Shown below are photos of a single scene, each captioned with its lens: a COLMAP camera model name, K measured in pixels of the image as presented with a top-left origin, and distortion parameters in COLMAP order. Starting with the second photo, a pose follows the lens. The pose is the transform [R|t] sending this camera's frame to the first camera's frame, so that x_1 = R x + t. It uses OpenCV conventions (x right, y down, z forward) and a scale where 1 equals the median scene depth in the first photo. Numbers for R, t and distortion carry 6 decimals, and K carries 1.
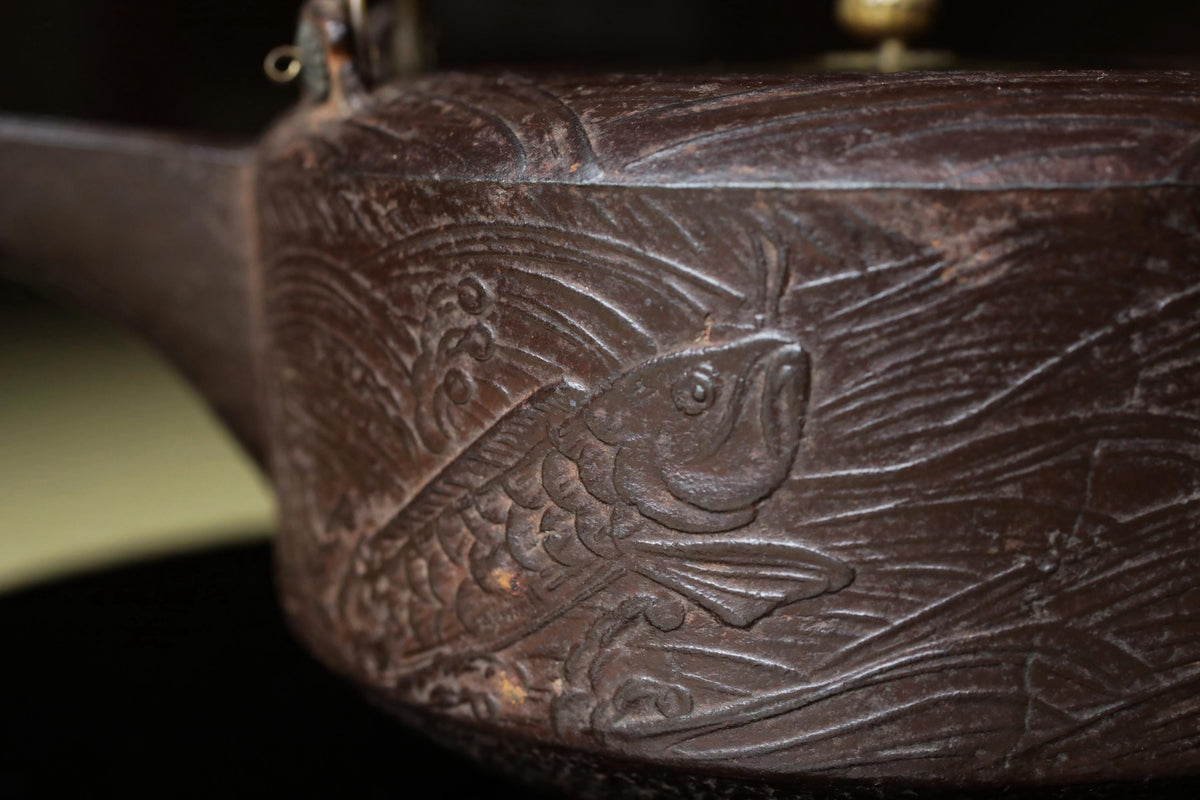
lens RADIAL K [[1915.0, 0, 600.0], [0, 1915.0, 400.0], [0, 0, 1]] dist [-0.002424, 0.014003]
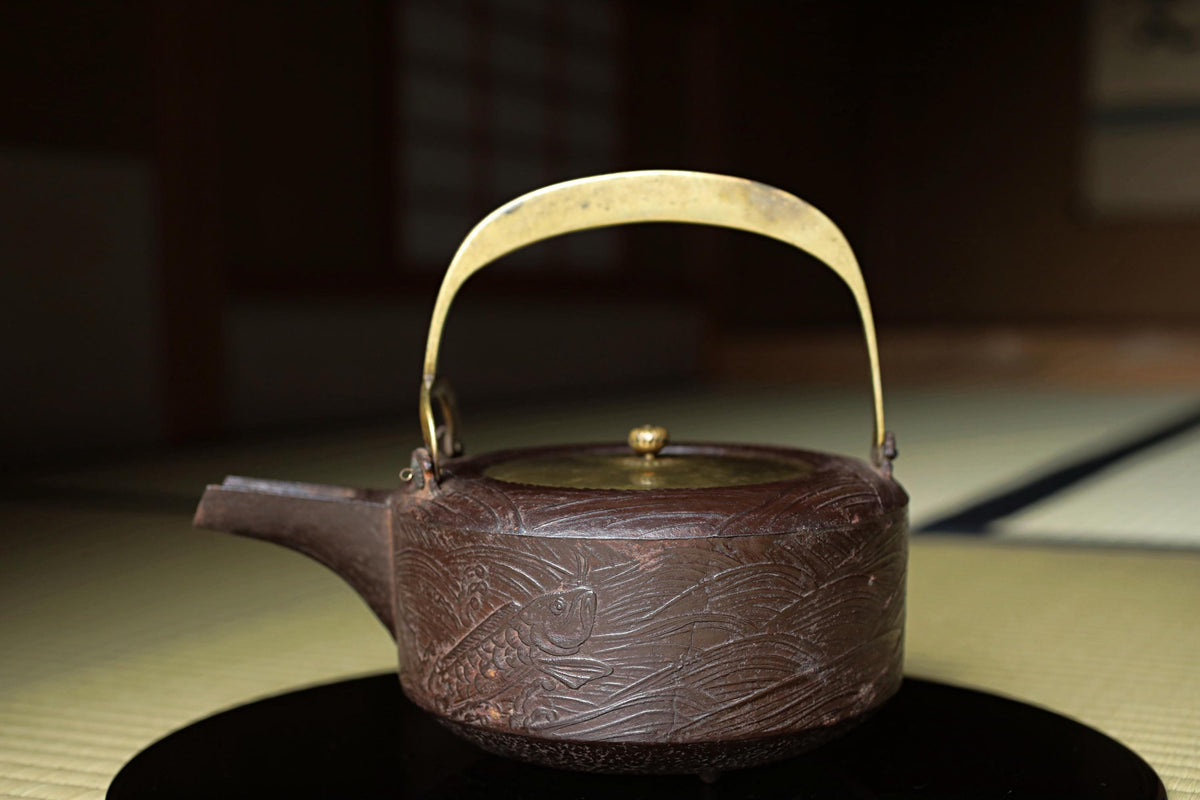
lens RADIAL K [[1915.0, 0, 600.0], [0, 1915.0, 400.0], [0, 0, 1]] dist [-0.002424, 0.014003]
pose [[0.999945, -0.006848, 0.007923, 0.090613], [0.007314, 0.998154, -0.060285, -0.138358], [-0.007496, 0.060339, 0.998150, -1.867553]]
